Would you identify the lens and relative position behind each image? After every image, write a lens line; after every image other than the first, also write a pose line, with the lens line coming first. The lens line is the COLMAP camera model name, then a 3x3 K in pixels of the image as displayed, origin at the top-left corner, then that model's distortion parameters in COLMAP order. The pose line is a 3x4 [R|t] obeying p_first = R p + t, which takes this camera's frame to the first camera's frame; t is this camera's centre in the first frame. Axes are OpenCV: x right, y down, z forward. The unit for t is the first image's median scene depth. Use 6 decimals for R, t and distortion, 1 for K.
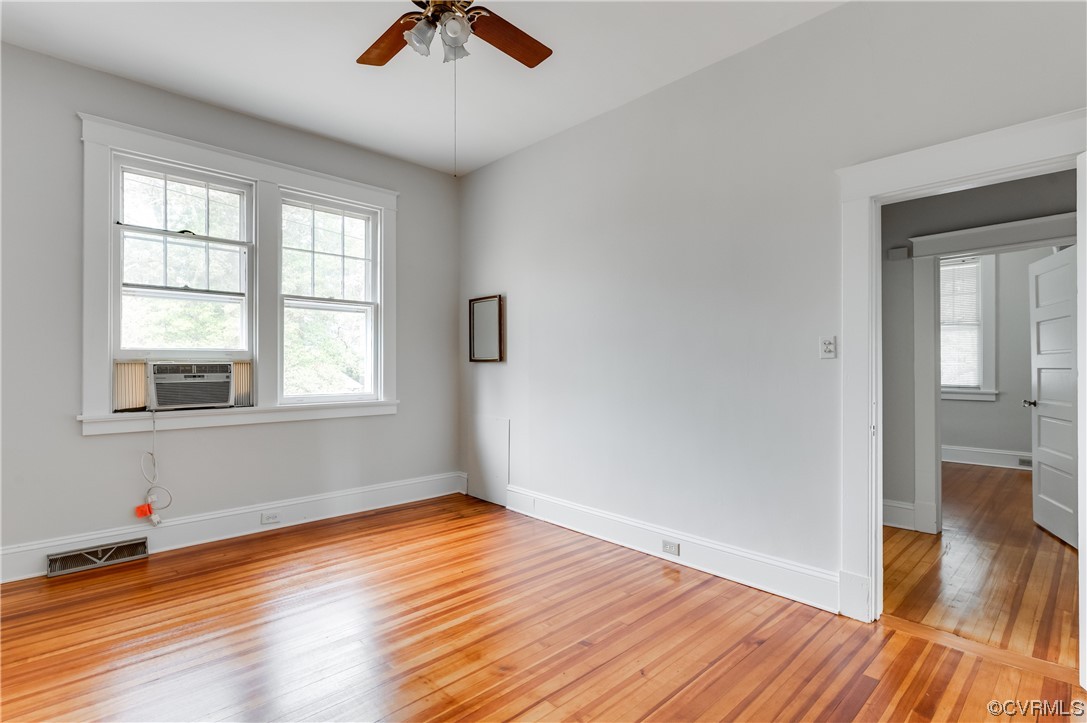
lens RADIAL K [[518.1, 0, 543.5], [0, 518.1, 361.5], [0, 0, 1]] dist [-0.001580, -0.000568]
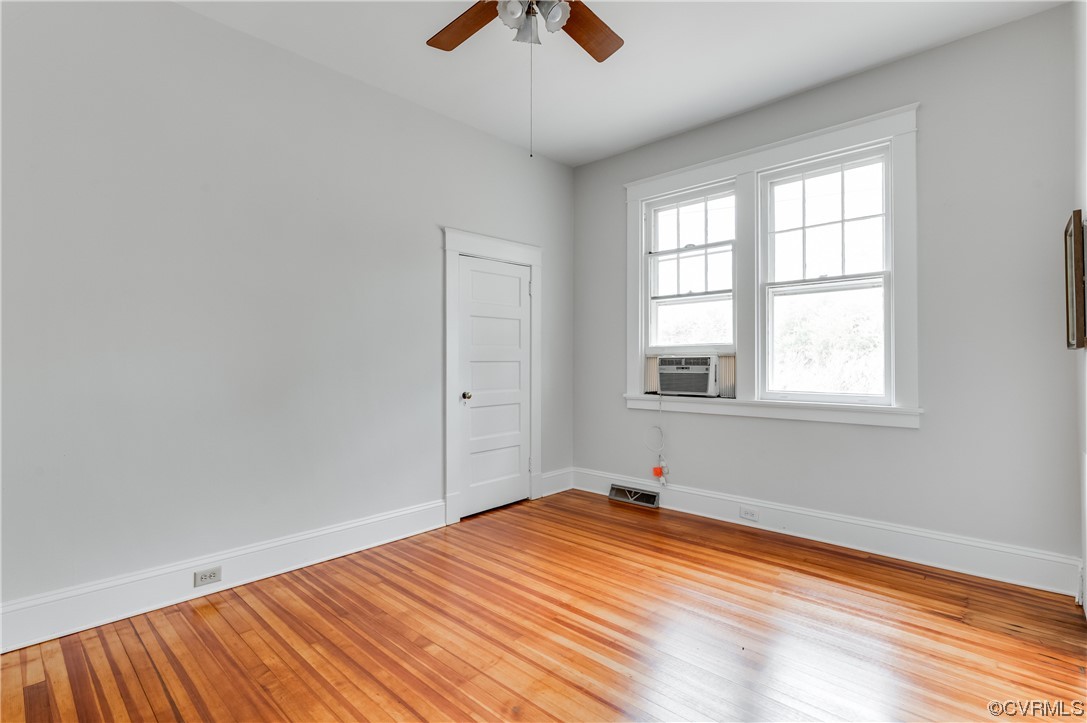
lens RADIAL K [[523.6, 0, 543.8], [0, 523.6, 354.5], [0, 0, 1]] dist [0.003435, 0.000439]
pose [[0.055770, -0.014249, -0.998342, 0.480418], [0.009225, 0.999863, -0.013756, 0.011252], [0.998401, -0.008443, 0.055894, 0.603635]]
